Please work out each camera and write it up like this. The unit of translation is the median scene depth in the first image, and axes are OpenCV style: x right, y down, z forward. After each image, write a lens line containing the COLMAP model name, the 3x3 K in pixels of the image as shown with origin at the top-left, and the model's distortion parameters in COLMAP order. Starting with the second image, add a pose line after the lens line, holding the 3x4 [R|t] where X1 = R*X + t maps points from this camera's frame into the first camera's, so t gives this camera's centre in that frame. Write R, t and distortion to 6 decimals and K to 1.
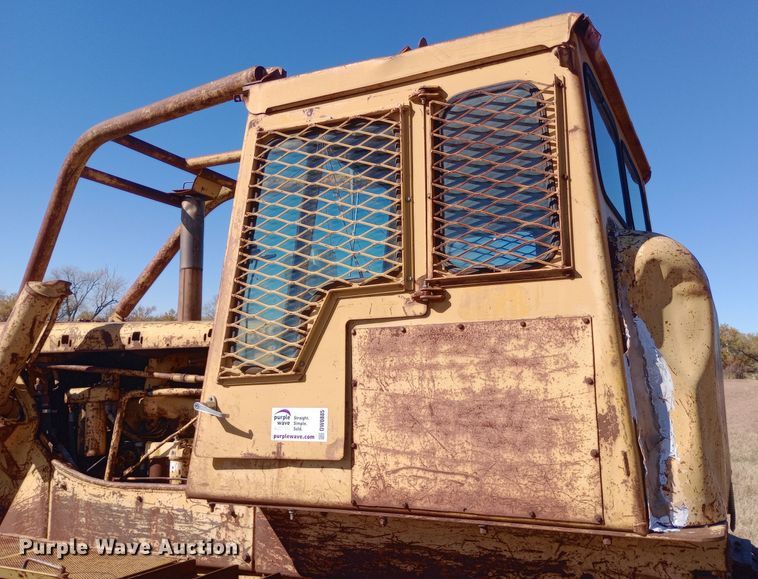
lens RADIAL K [[686.8, 0, 408.1], [0, 686.8, 266.5], [0, 0, 1]] dist [0.023213, 0.000000]
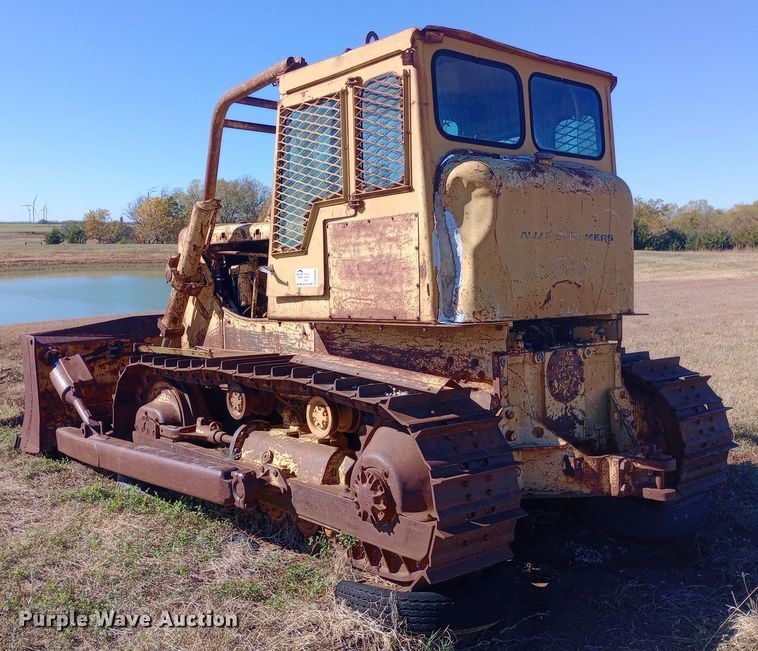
lens RADIAL K [[817.5, 0, 364.6], [0, 817.5, 324.3], [0, 0, 1]] dist [0.088162, 0.000000]
pose [[0.908571, 0.006976, -0.417673, 0.940399], [0.086861, 0.974851, 0.205232, -0.087472], [0.408601, -0.222747, 0.885115, -0.942045]]
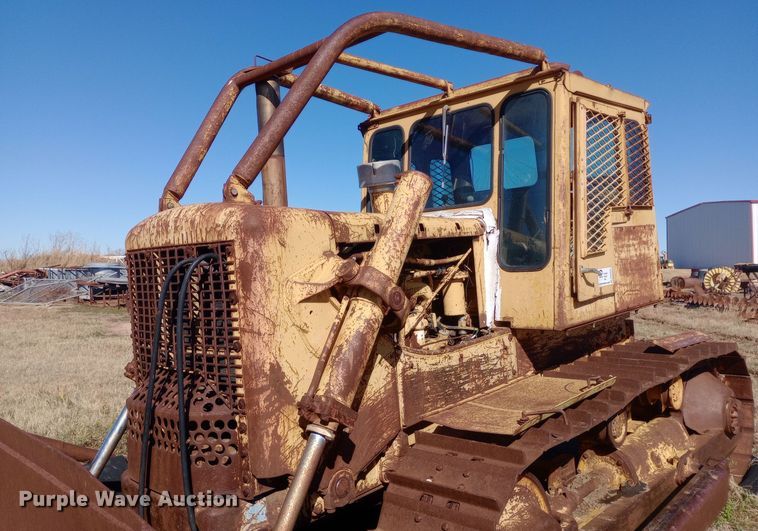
lens RADIAL K [[615.4, 0, 382.3], [0, 615.4, 254.3], [0, 0, 1]] dist [0.050459, -0.008790]
pose [[0.302458, -0.019333, 0.952967, -2.065020], [-0.101965, 0.993401, 0.052515, 0.148528], [-0.947693, -0.113053, 0.298490, 1.133009]]
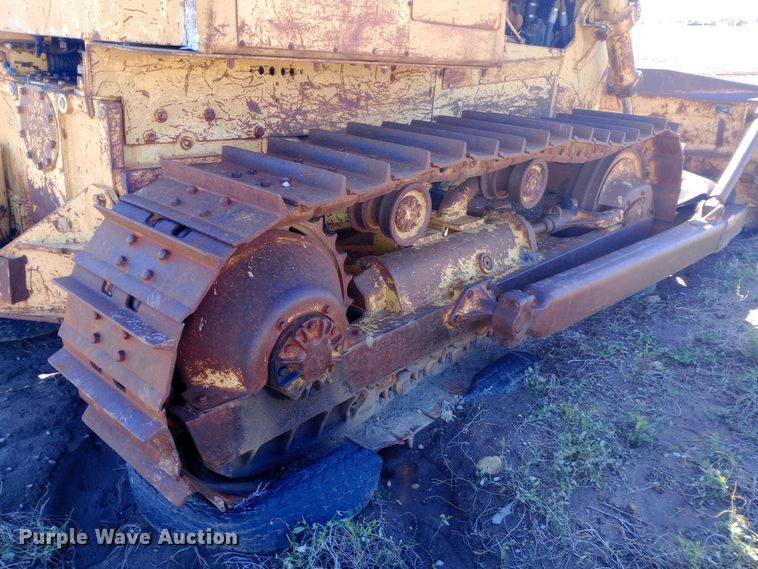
lens RADIAL K [[630.5, 0, 374.8], [0, 630.5, 286.0], [0, 0, 1]] dist [0.071214, -0.127540]
pose [[-0.290331, 0.329176, -0.898527, 1.414706], [0.106510, 0.944254, 0.311512, 0.498617], [0.950980, -0.005260, -0.309207, 1.995777]]
